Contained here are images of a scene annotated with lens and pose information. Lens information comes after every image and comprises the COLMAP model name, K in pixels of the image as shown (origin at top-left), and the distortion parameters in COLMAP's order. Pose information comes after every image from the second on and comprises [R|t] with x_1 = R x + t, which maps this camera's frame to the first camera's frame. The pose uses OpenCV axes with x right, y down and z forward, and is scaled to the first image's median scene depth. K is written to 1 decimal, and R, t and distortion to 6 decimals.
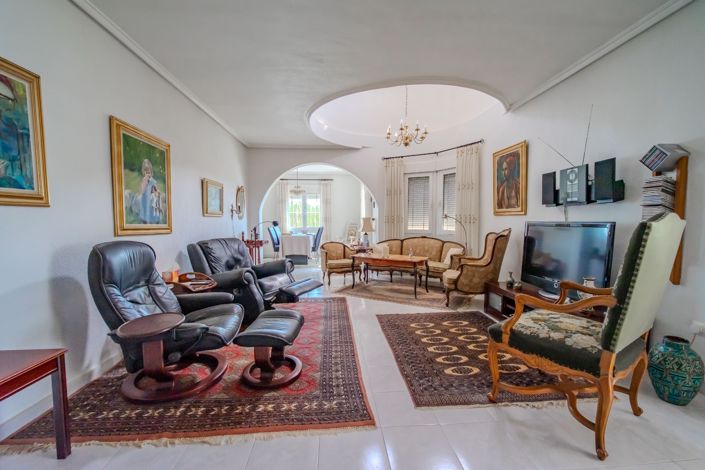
lens RADIAL K [[290.3, 0, 350.6], [0, 290.3, 238.6], [0, 0, 1]] dist [-0.001122, -0.000328]
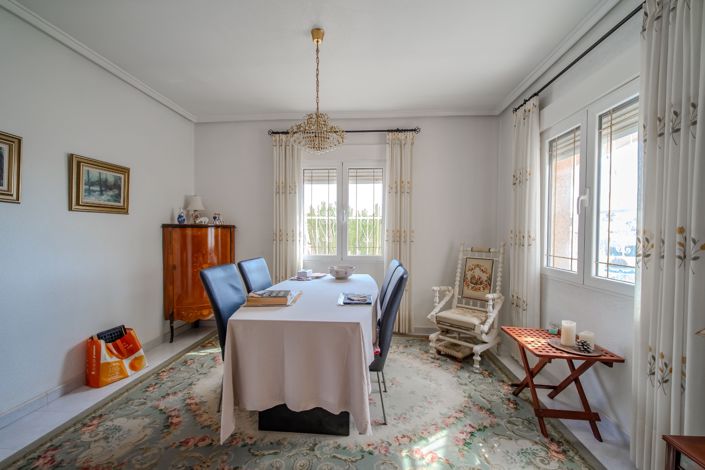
lens RADIAL K [[290.3, 0, 350.6], [0, 290.3, 238.6], [0, 0, 1]] dist [-0.001122, -0.000328]
pose [[0.991853, 0.013128, -0.126709, -0.300894], [-0.019442, 0.998623, -0.048722, -0.134324], [0.125895, 0.050788, 0.990743, 1.902155]]
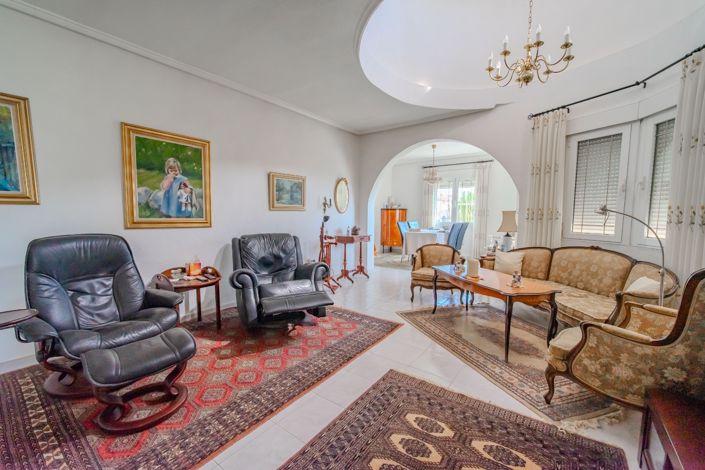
lens RADIAL K [[290.3, 0, 350.6], [0, 290.3, 238.6], [0, 0, 1]] dist [-0.001122, -0.000328]
pose [[0.763911, 0.063065, -0.642233, 0.467528], [-0.045739, 0.998002, 0.043597, -0.047013], [0.643699, -0.003929, 0.765269, 0.543892]]
